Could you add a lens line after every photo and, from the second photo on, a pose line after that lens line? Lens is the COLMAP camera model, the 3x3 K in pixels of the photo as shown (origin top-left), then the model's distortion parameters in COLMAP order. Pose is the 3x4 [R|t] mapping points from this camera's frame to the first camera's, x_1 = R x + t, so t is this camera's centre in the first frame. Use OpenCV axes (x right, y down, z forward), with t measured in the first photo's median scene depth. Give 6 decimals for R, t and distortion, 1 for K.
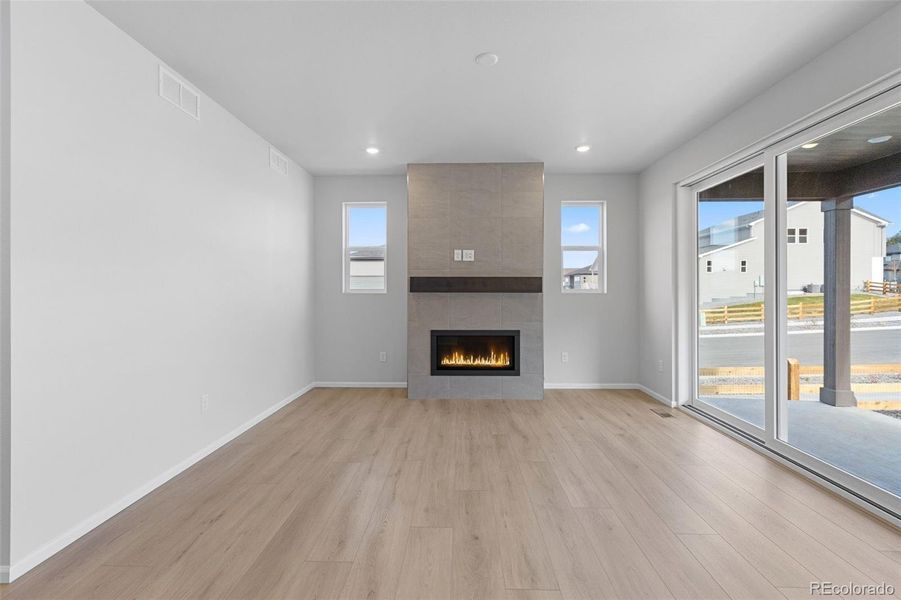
lens RADIAL K [[399.6, 0, 451.2], [0, 399.6, 289.6], [0, 0, 1]] dist [0.003836, -0.002030]
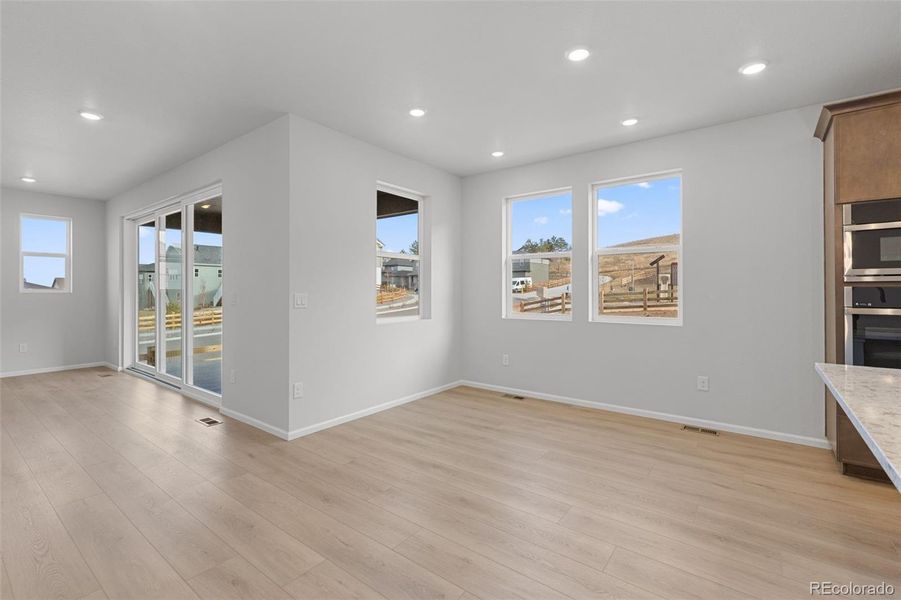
lens RADIAL K [[410.0, 0, 455.9], [0, 410.0, 287.9], [0, 0, 1]] dist [0.000726, -0.004213]
pose [[0.580110, 0.003184, 0.814532, 0.049272], [0.000205, 0.999992, -0.004055, -0.000131], [-0.814538, 0.002519, 0.580105, -0.783118]]
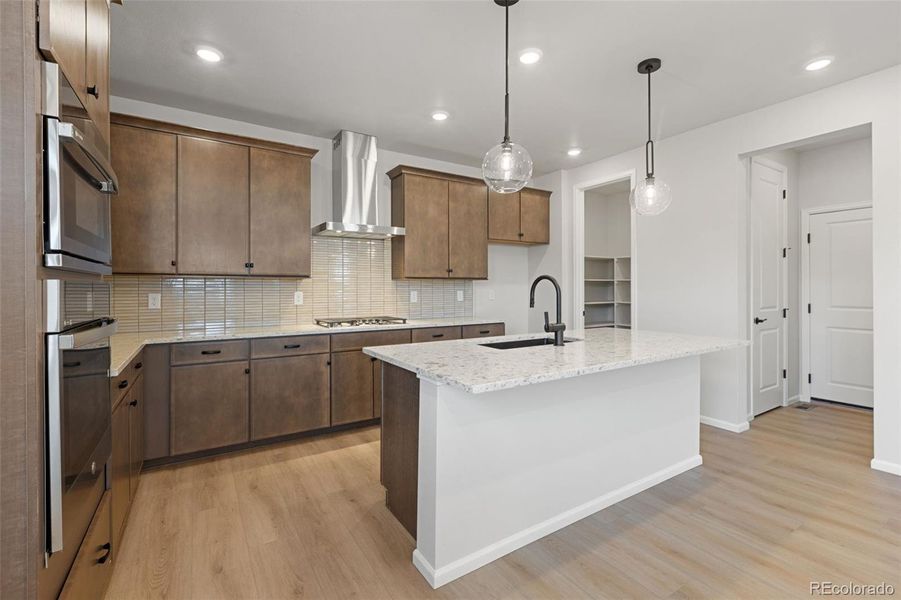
lens RADIAL K [[399.6, 0, 446.9], [0, 399.6, 288.6], [0, 0, 1]] dist [0.003836, -0.002030]
pose [[-0.826592, 0.001345, -0.562799, 0.806150], [0.002663, 0.999995, -0.001522, 0.002362], [0.562795, -0.002757, -0.826592, -0.596346]]
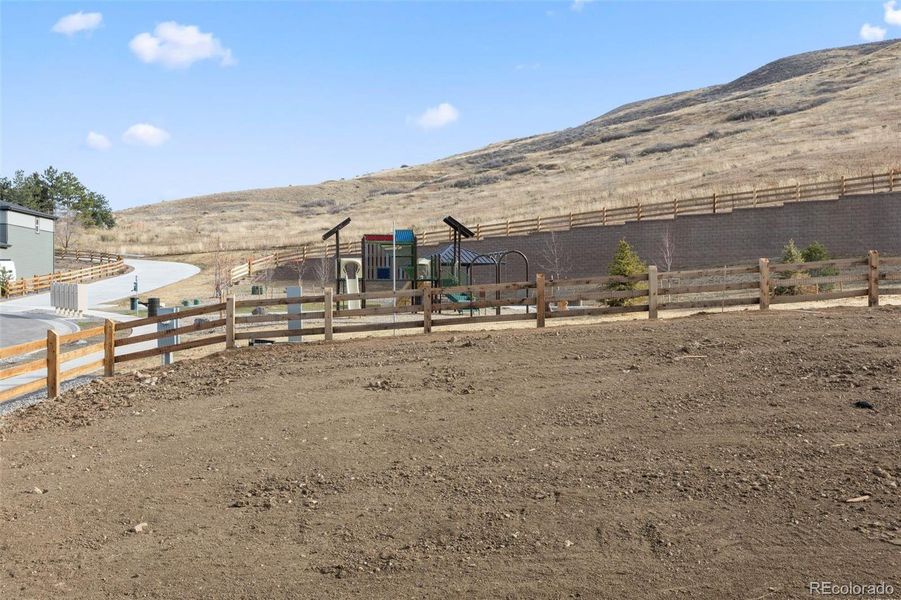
lens RADIAL K [[870.7, 0, 448.7], [0, 870.7, 293.3], [0, 0, 1]] dist [-0.005771, 0.000000]
pose [[-0.075192, 0.001162, 0.997168, 0.701489], [0.001728, 0.999998, -0.001035, 0.043444], [-0.997168, 0.001645, -0.075194, 0.252058]]
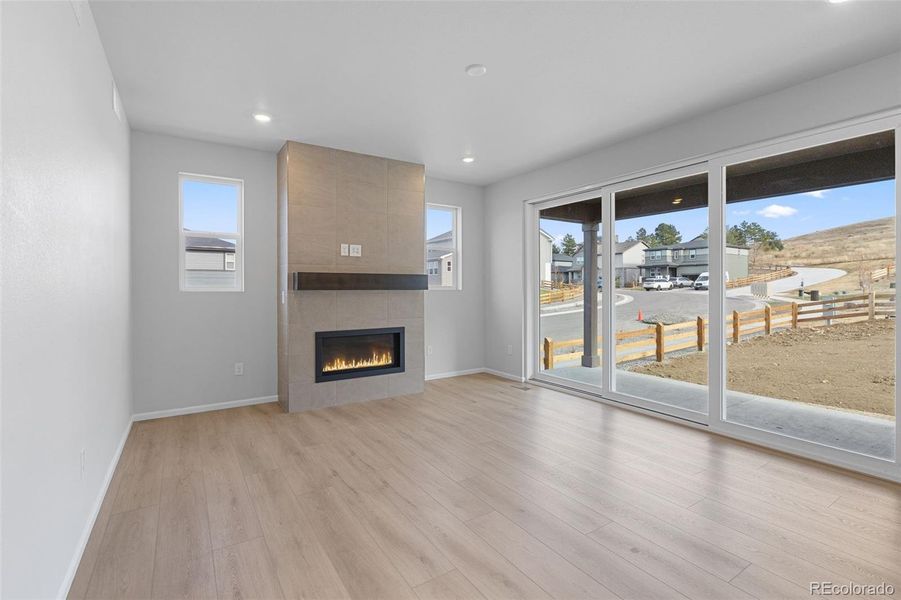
lens RADIAL K [[410.0, 0, 443.0], [0, 410.0, 291.5], [0, 0, 1]] dist [0.000726, -0.004213]
pose [[0.830218, -0.007922, 0.557383, -0.325067], [0.000998, 0.999919, 0.012725, -0.001189], [-0.557438, -0.010008, 0.830158, 0.081003]]
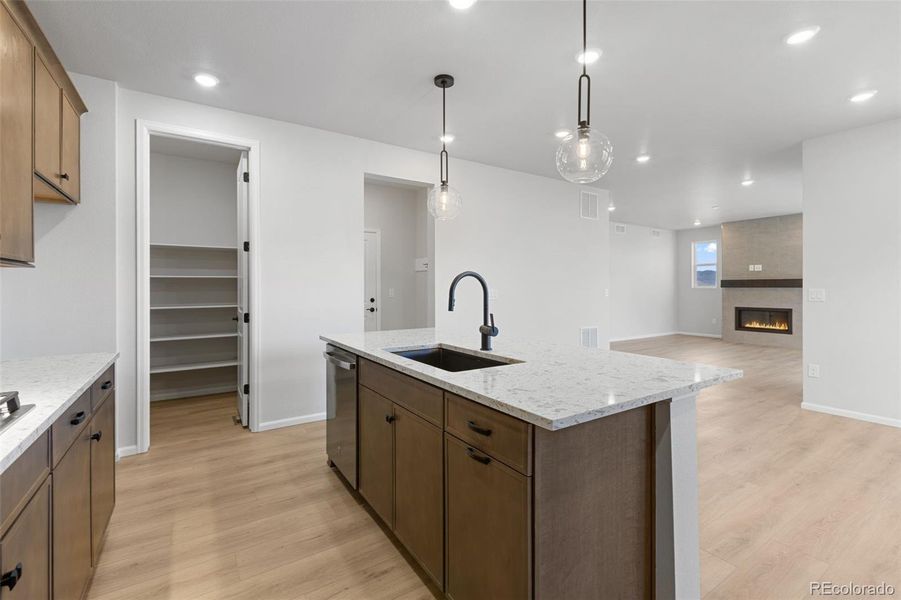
lens RADIAL K [[410.0, 0, 442.8], [0, 410.0, 288.0], [0, 0, 1]] dist [0.000726, -0.004213]
pose [[0.558327, 0.000793, -0.829620, 0.809914], [0.002588, 0.999993, 0.002698, 0.000289], [0.829617, -0.003653, 0.558321, -1.294920]]
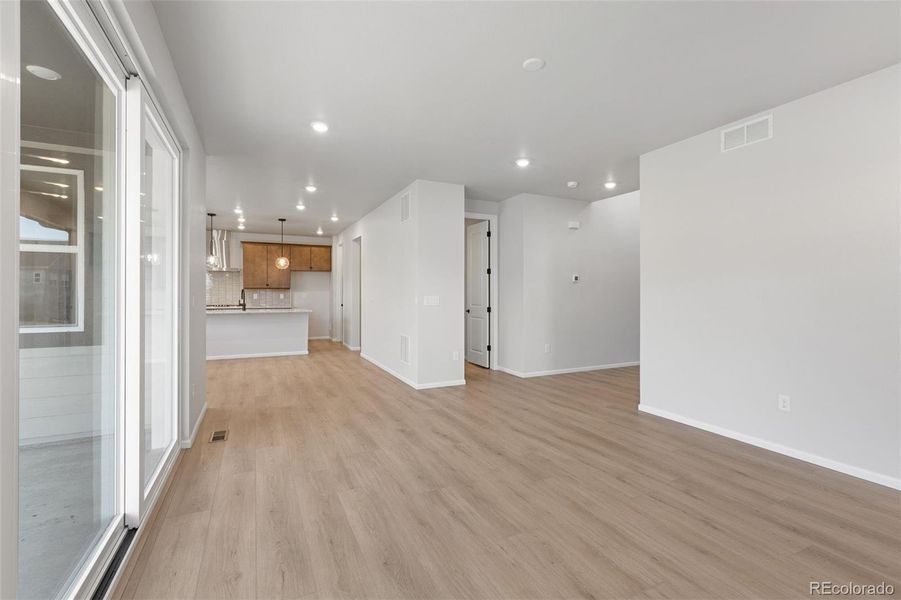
lens RADIAL K [[399.6, 0, 451.3], [0, 399.6, 298.8], [0, 0, 1]] dist [0.003836, -0.002030]
pose [[-0.882399, 0.003679, -0.470488, 0.409315], [-0.002951, 0.999907, 0.013352, 0.001987], [0.470493, 0.013170, -0.882306, 0.980778]]
